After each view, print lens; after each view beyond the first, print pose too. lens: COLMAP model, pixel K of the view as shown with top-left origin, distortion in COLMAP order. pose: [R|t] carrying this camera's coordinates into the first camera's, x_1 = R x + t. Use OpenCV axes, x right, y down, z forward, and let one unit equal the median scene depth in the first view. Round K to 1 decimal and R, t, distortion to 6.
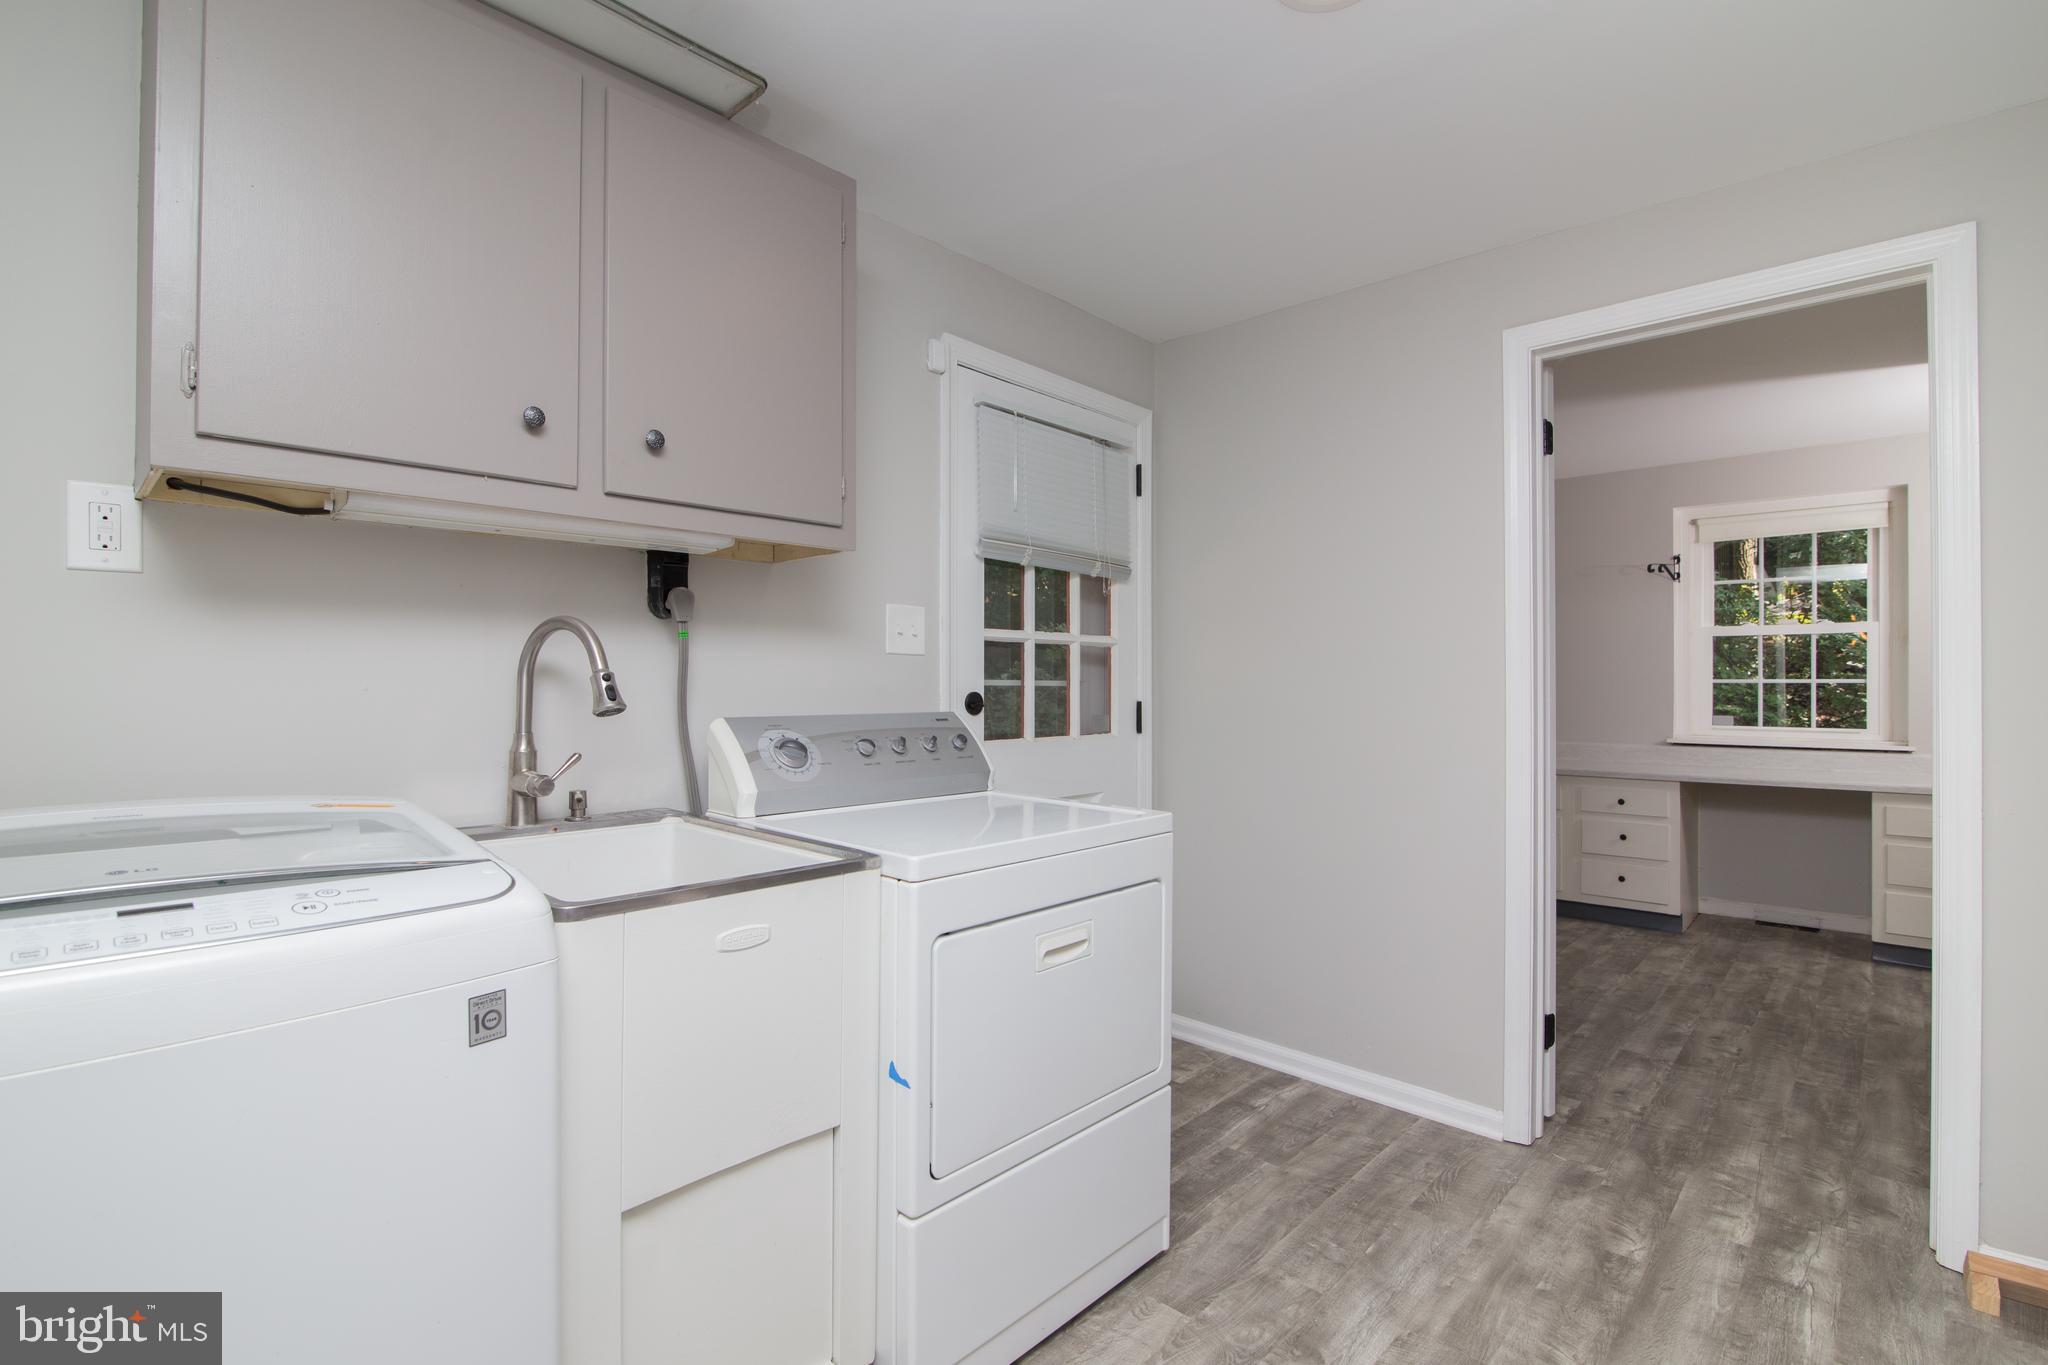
lens RADIAL K [[939.2, 0, 1024.0], [0, 939.2, 682.5], [0, 0, 1]] dist [-0.030759, 0.008571]
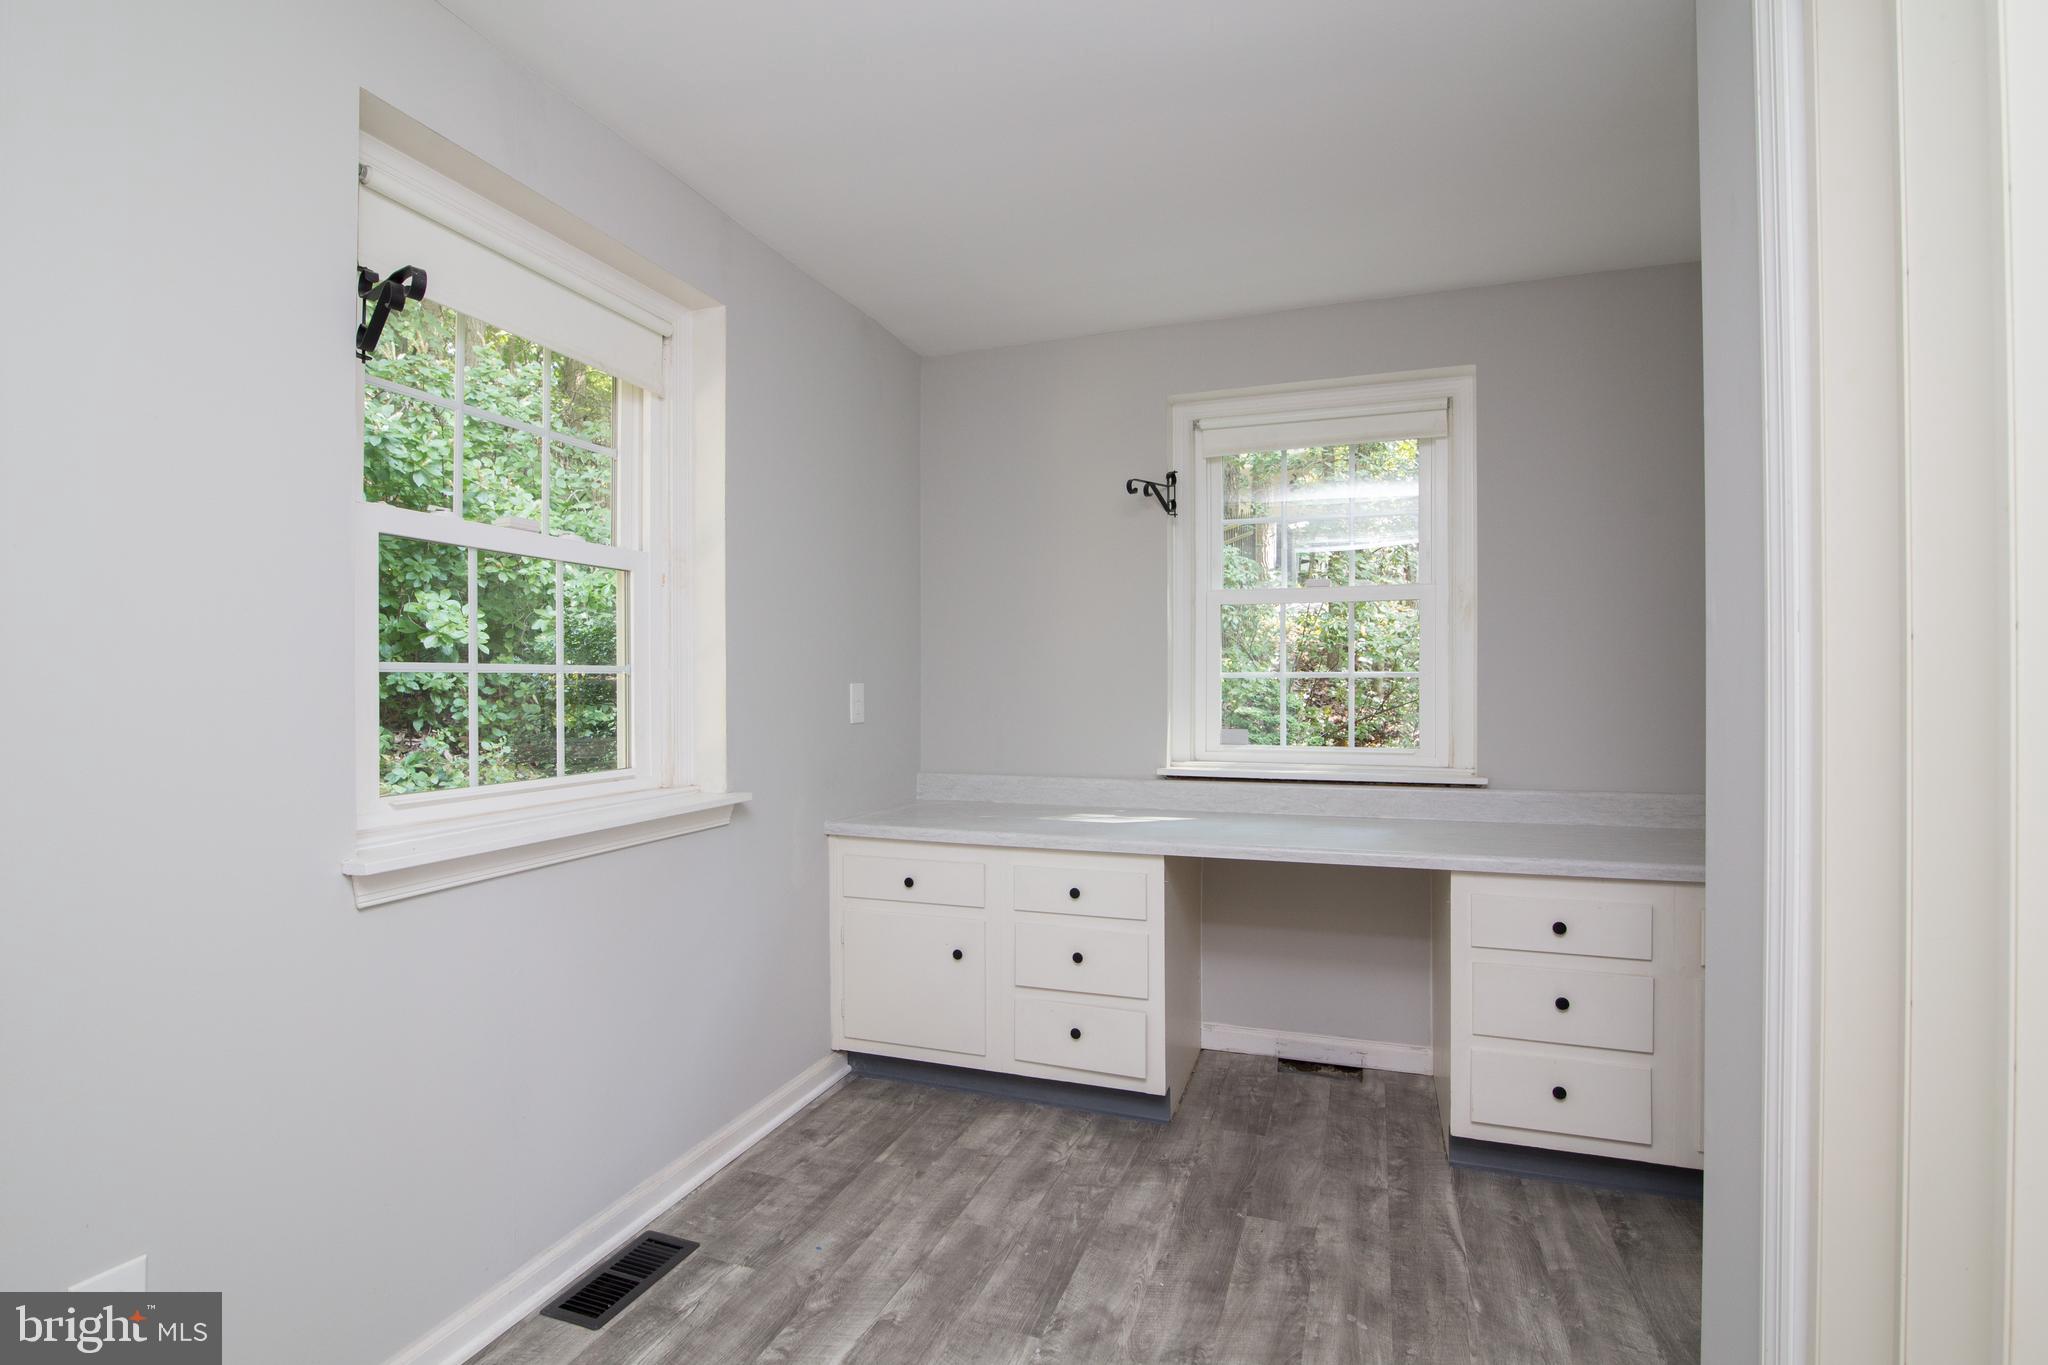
lens RADIAL K [[939.2, 0, 1024.0], [0, 939.2, 682.5], [0, 0, 1]] dist [-0.030759, 0.008571]
pose [[0.918401, -0.002693, 0.395642, 0.390187], [0.001986, 0.999996, 0.002194, 0.002165], [-0.395646, -0.001229, 0.918402, 0.494225]]
